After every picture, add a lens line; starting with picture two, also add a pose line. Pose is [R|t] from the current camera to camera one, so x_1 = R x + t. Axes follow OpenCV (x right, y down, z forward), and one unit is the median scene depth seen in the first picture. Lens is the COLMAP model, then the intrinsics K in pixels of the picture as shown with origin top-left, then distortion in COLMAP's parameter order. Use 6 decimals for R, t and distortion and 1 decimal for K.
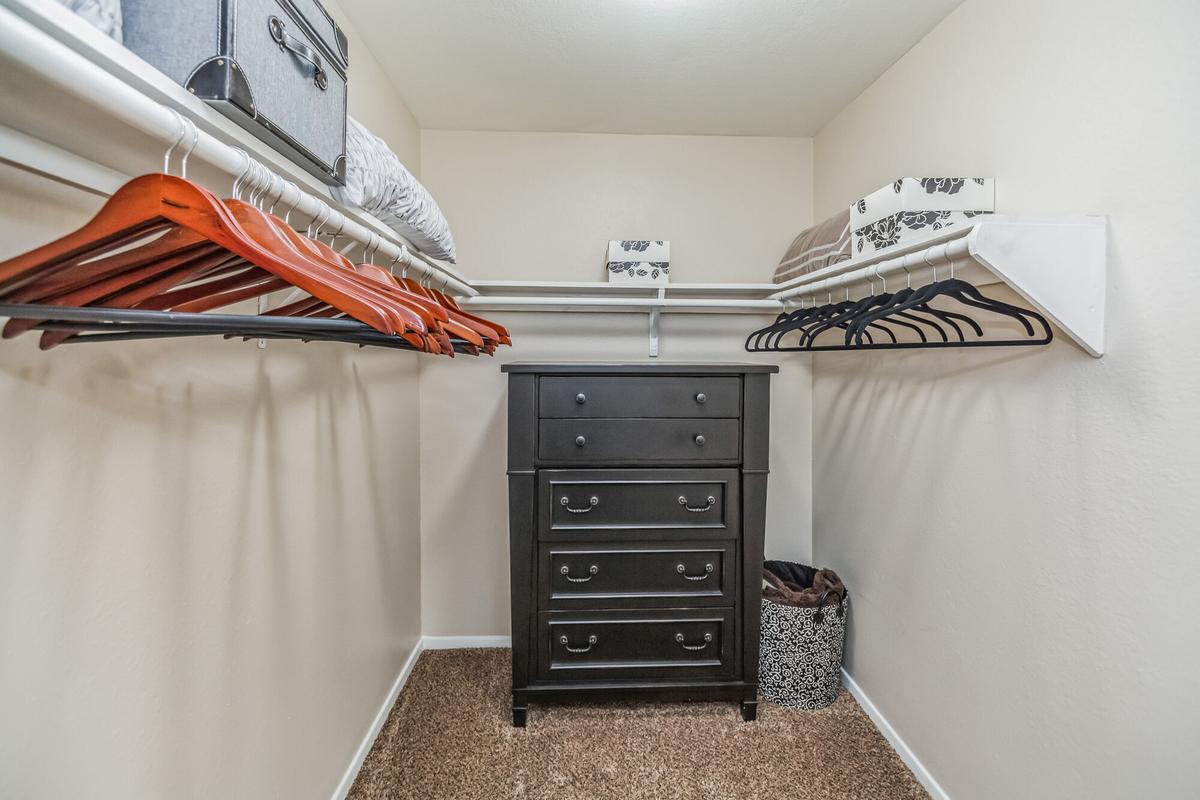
lens RADIAL K [[517.7, 0, 600.6], [0, 517.7, 348.7], [0, 0, 1]] dist [-0.000444, -0.001024]
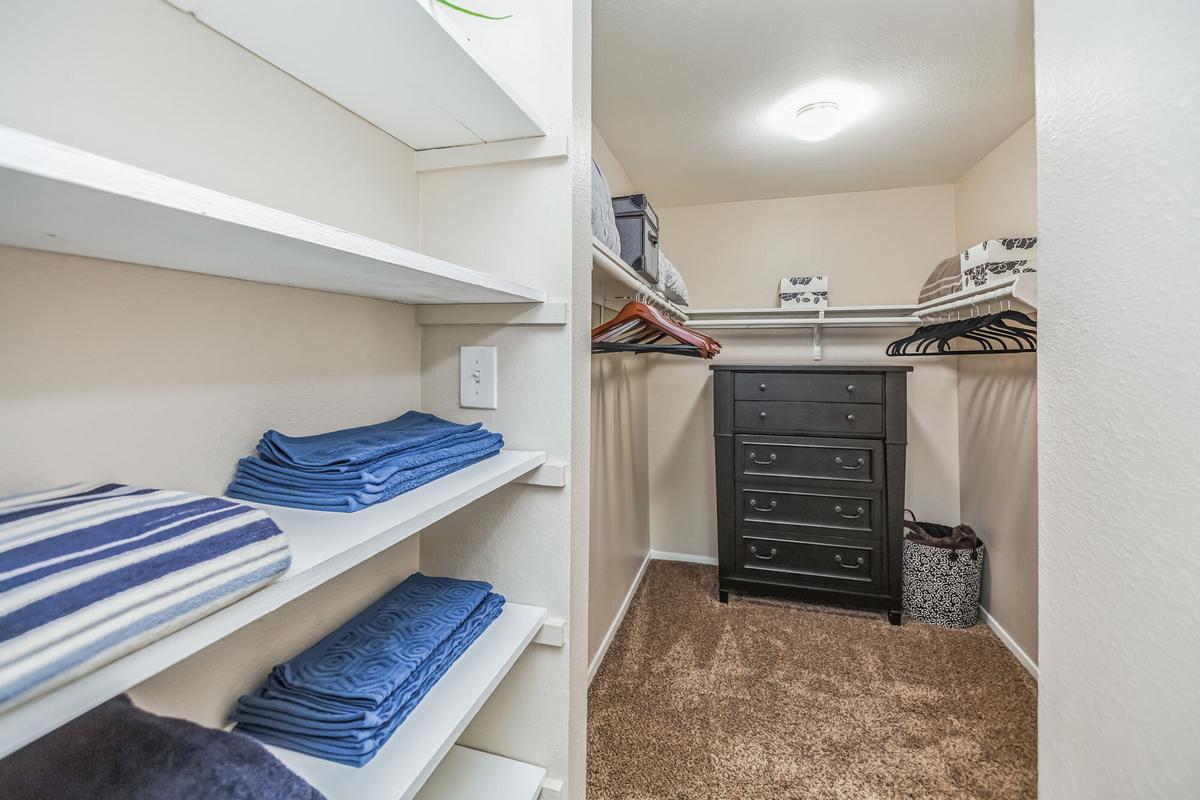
lens RADIAL K [[517.7, 0, 596.6], [0, 517.7, 337.3], [0, 0, 1]] dist [-0.000444, -0.001024]
pose [[0.947855, -0.014490, -0.318372, -0.015092], [0.003516, 0.999381, -0.035018, 0.000839], [0.318683, 0.032072, 0.947319, -0.575904]]
